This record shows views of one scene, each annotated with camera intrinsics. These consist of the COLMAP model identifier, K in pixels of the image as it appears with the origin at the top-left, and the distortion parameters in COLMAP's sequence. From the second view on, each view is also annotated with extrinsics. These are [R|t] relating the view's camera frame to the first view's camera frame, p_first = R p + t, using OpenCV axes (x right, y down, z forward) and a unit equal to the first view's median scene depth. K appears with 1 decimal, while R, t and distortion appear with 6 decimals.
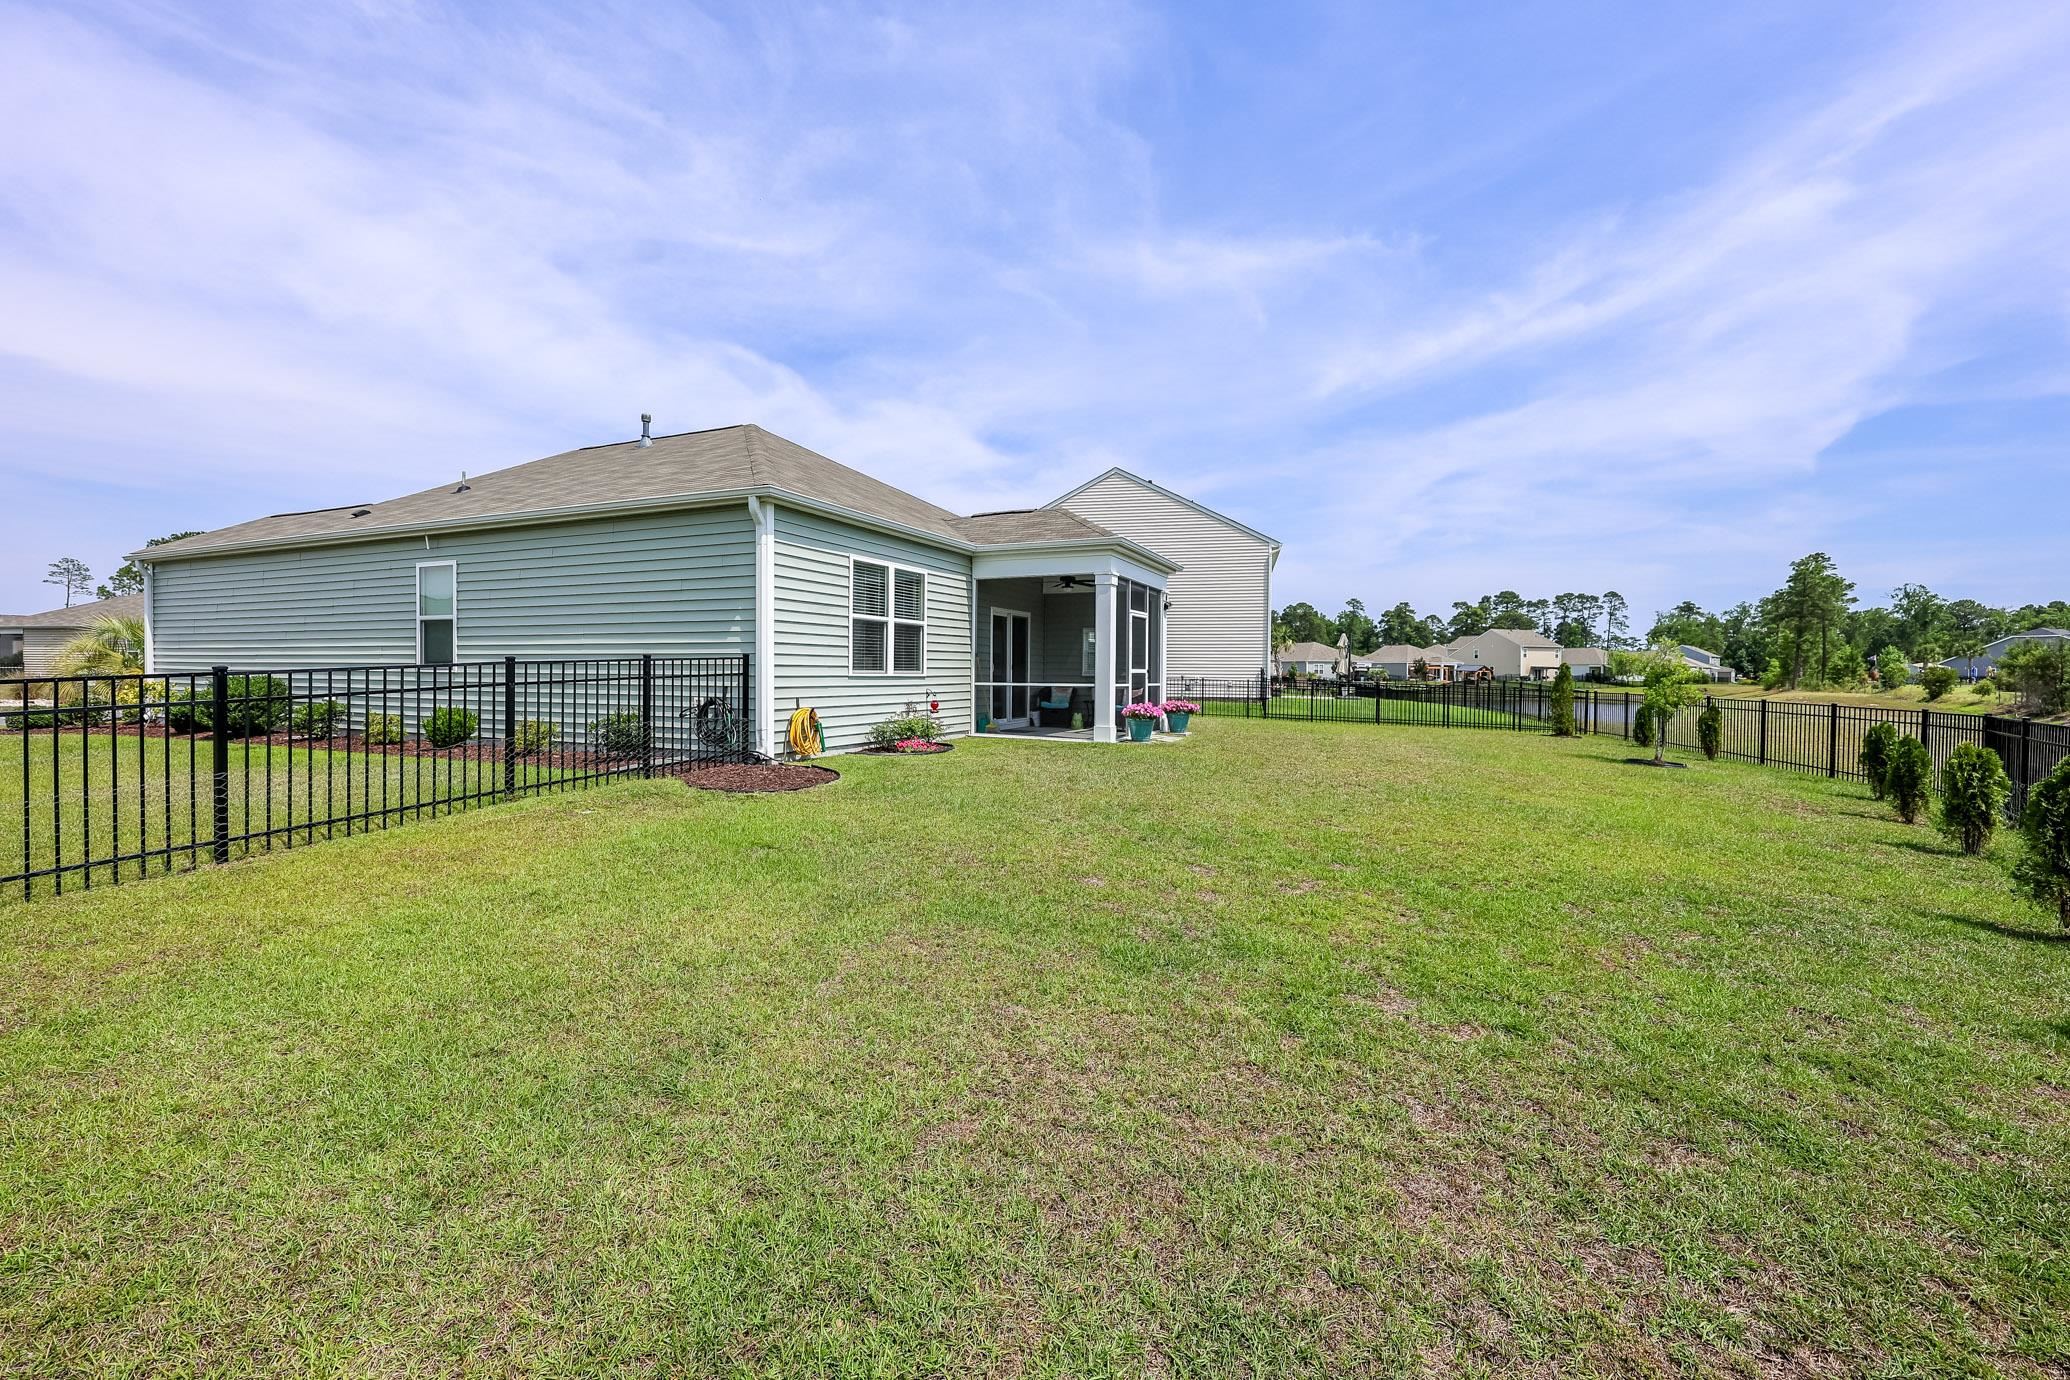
lens RADIAL K [[832.1, 0, 1035.0], [0, 832.1, 690.0], [0, 0, 1]] dist [0.000633, 0.000271]
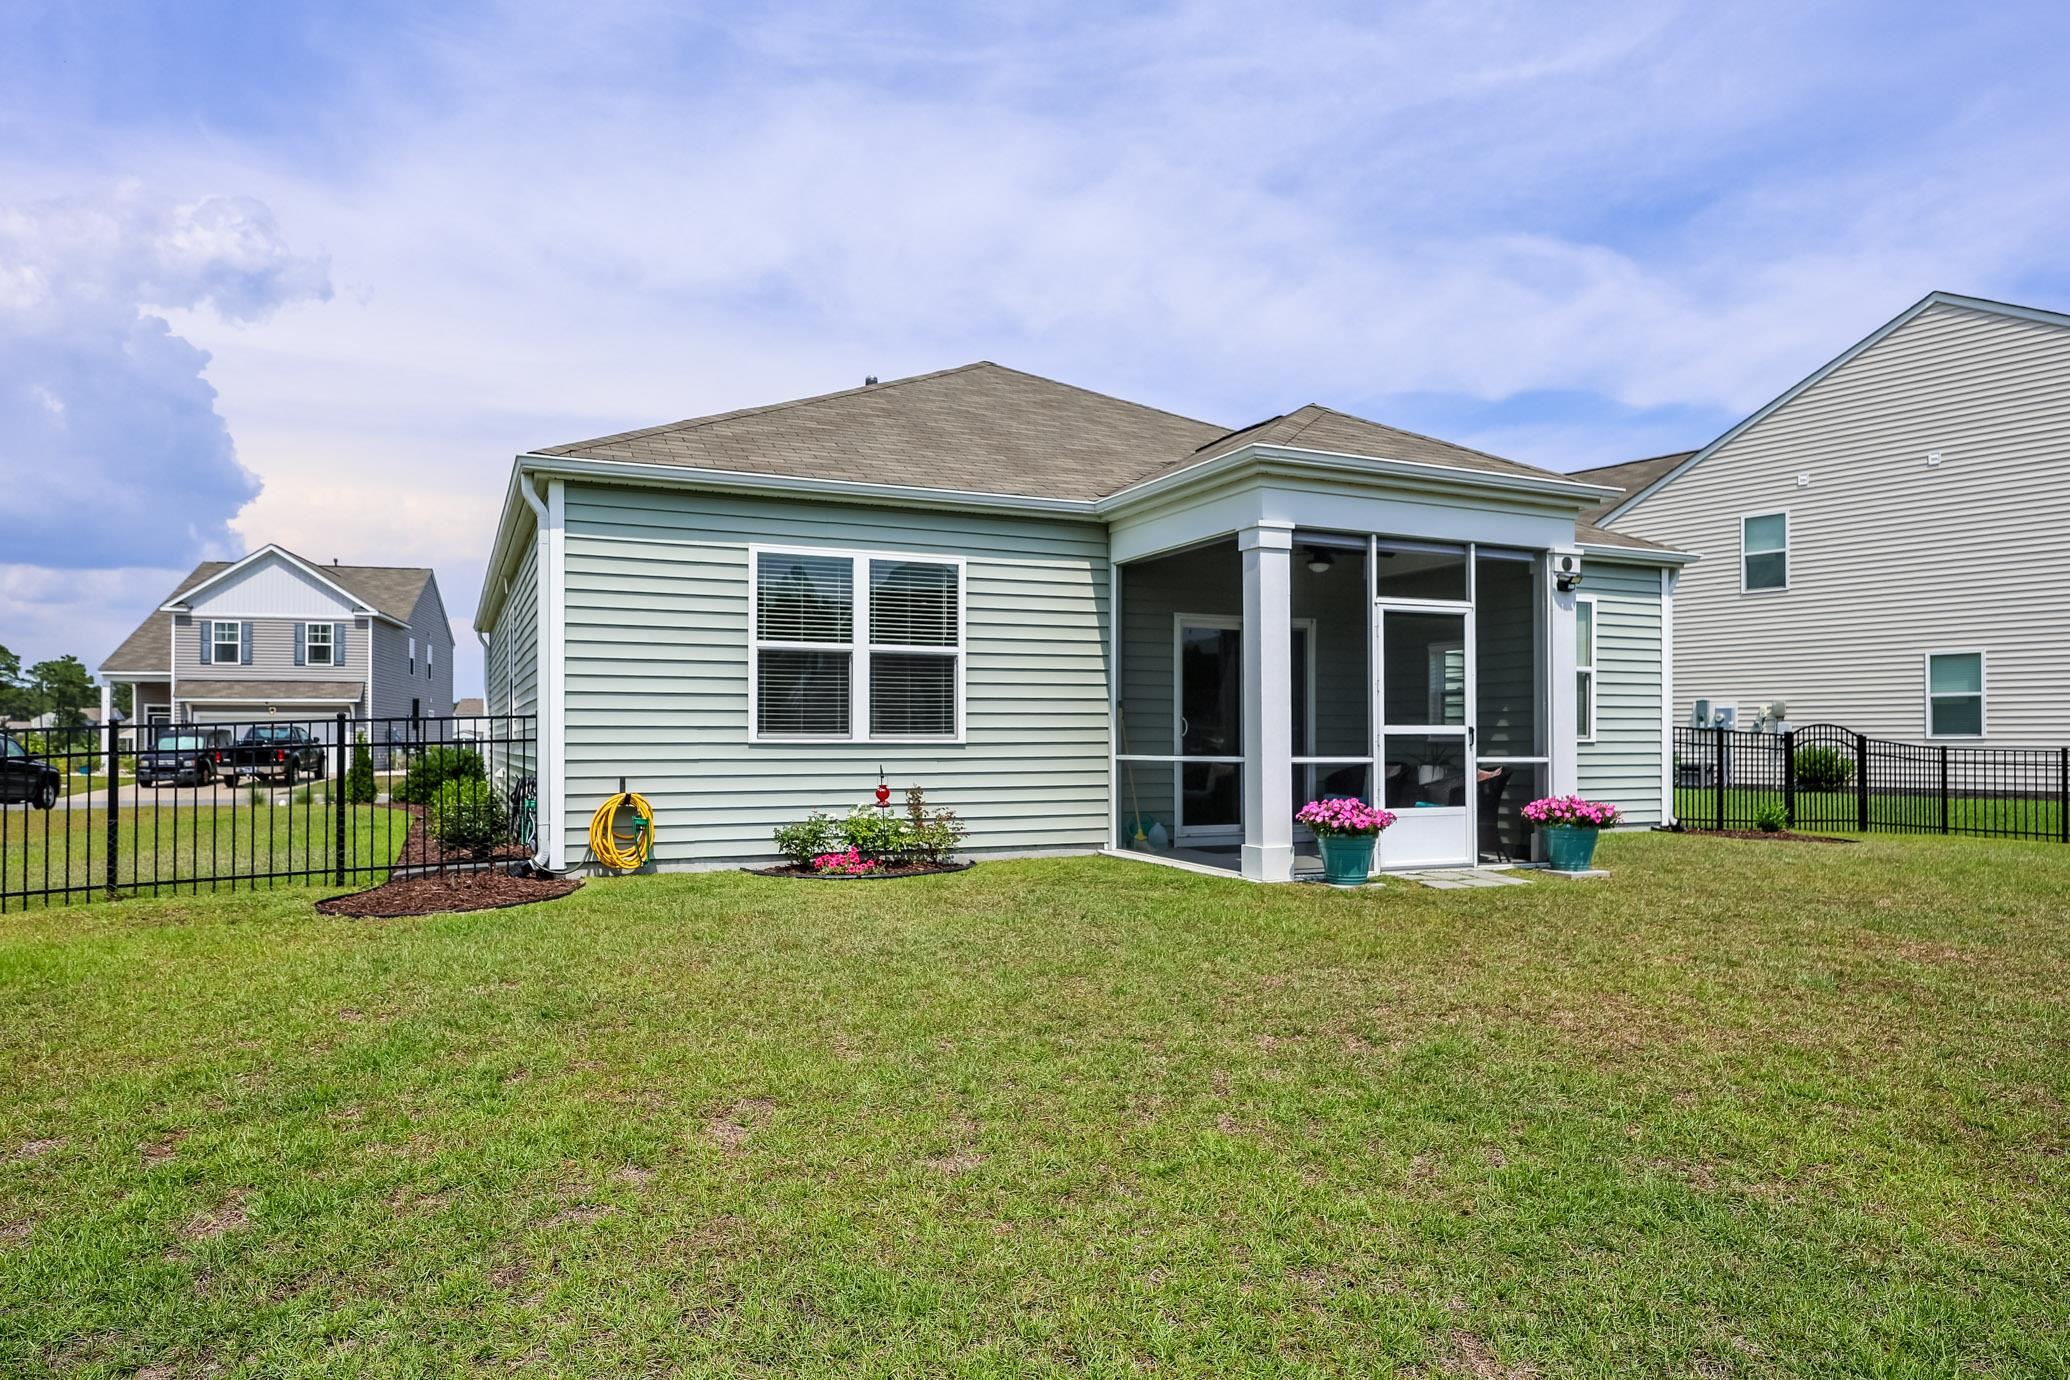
lens RADIAL K [[1297.6, 0, 1037.0], [0, 1297.6, 749.7], [0, 0, 1]] dist [-0.000413, 0.002403]
pose [[0.759952, -0.003705, -0.649969, 0.441587], [-0.007411, 0.999869, -0.014365, 0.000104], [0.649937, 0.015734, 0.759825, 0.327952]]
